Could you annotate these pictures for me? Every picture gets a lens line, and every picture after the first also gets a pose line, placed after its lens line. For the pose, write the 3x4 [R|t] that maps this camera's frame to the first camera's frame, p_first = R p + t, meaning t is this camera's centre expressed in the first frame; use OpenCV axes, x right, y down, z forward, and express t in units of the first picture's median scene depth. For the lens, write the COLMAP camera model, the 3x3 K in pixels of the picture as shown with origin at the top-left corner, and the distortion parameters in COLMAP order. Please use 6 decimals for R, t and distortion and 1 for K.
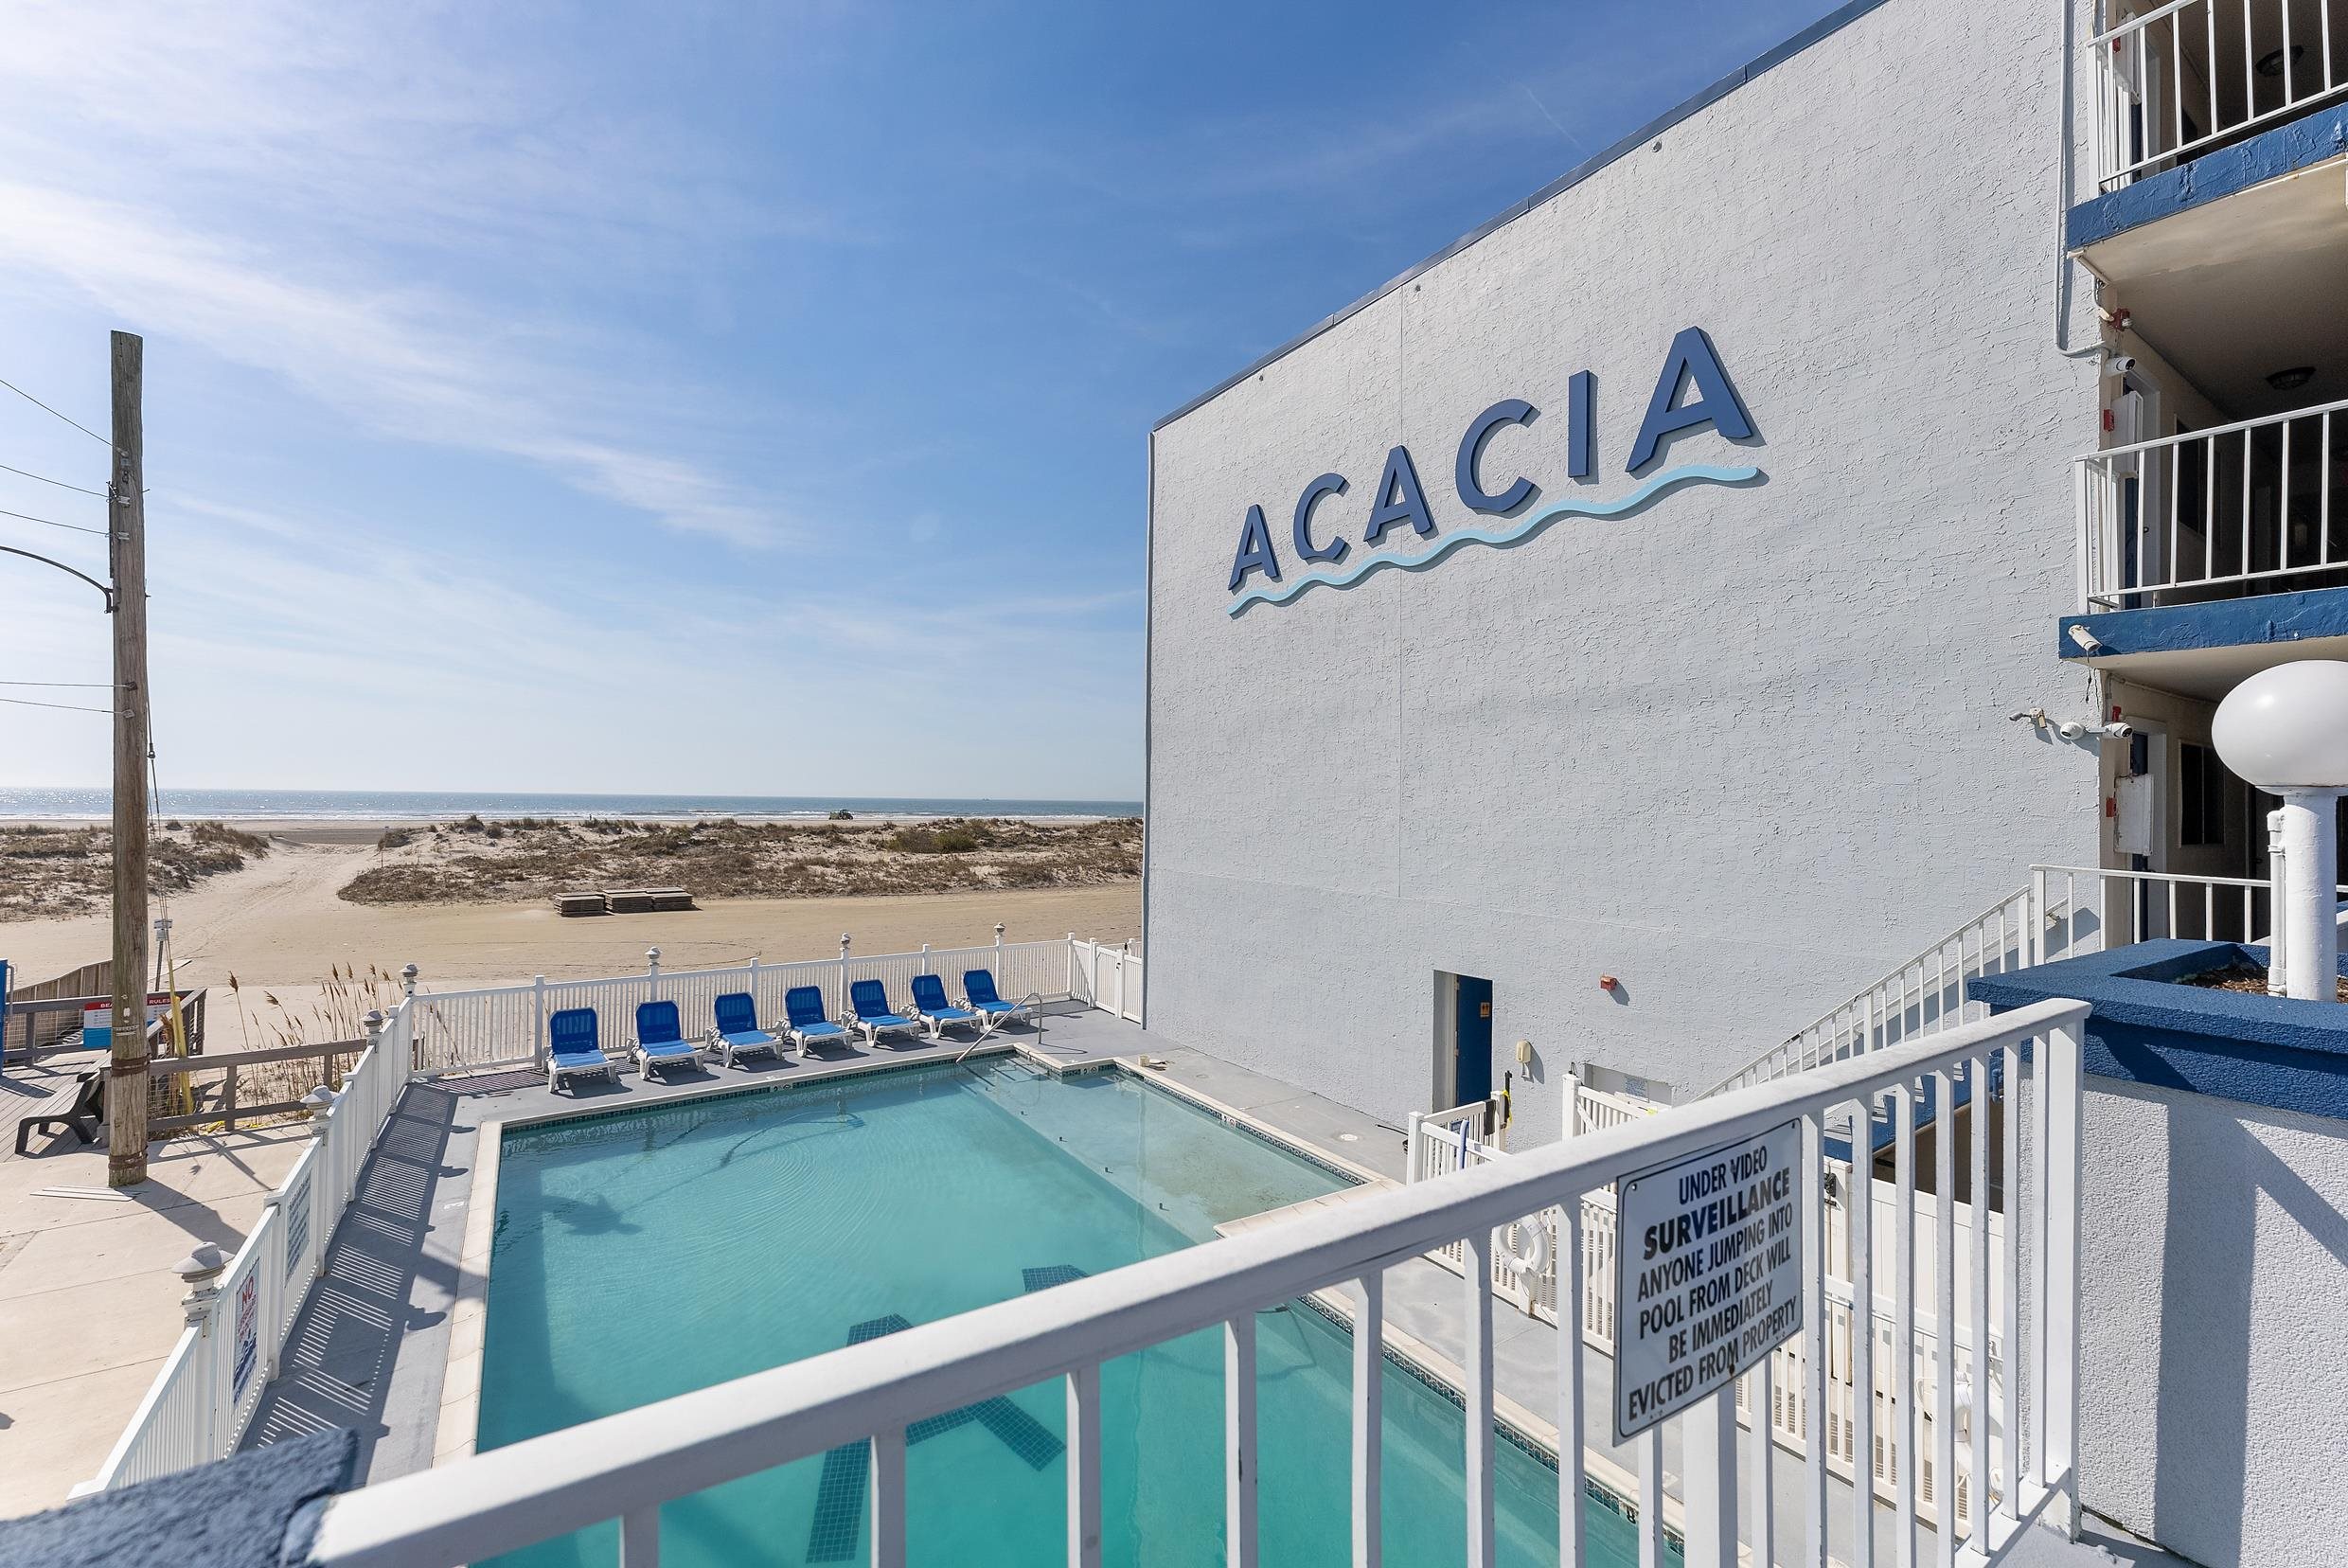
lens RADIAL K [[989.1, 0, 1200.9], [0, 989.1, 776.9], [0, 0, 1]] dist [-0.001000, 0.000099]
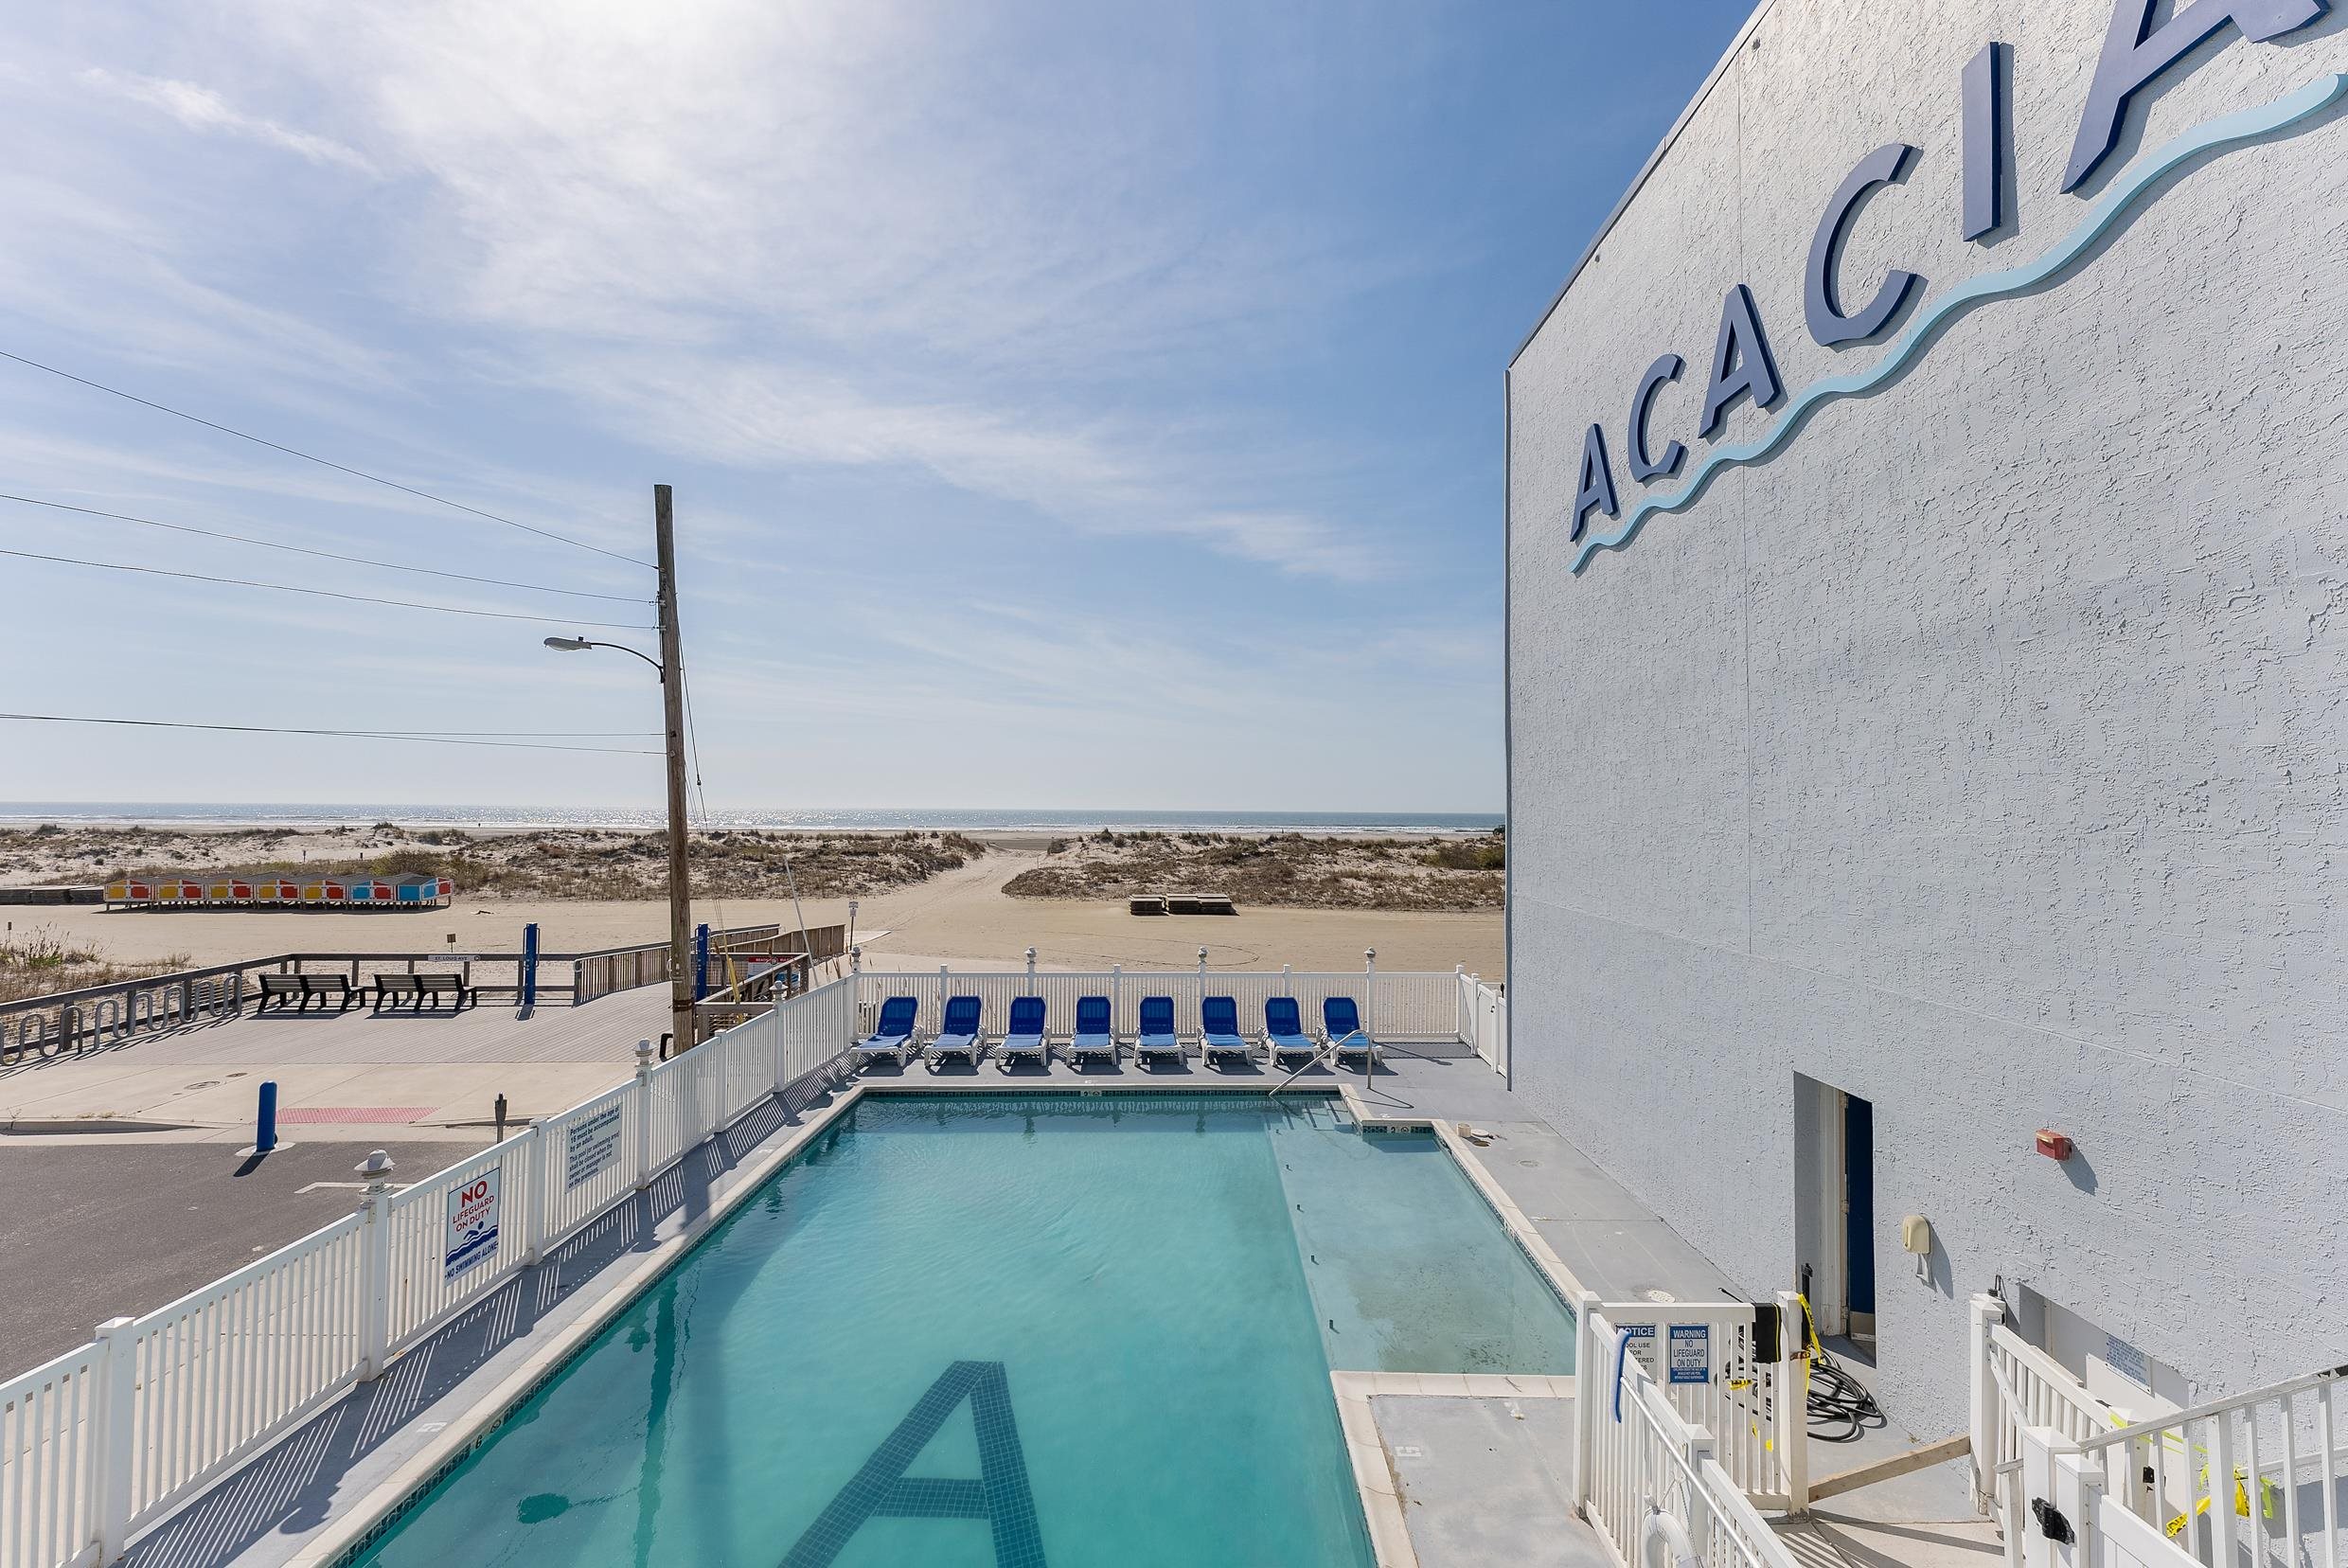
lens RADIAL K [[989.1, 0, 1200.9], [0, 989.1, 776.9], [0, 0, 1]] dist [-0.001000, 0.000099]
pose [[0.817638, -0.025925, -0.575149, 0.233799], [0.017037, 0.999638, -0.020839, 0.008026], [0.575481, 0.007240, 0.817783, 0.197031]]
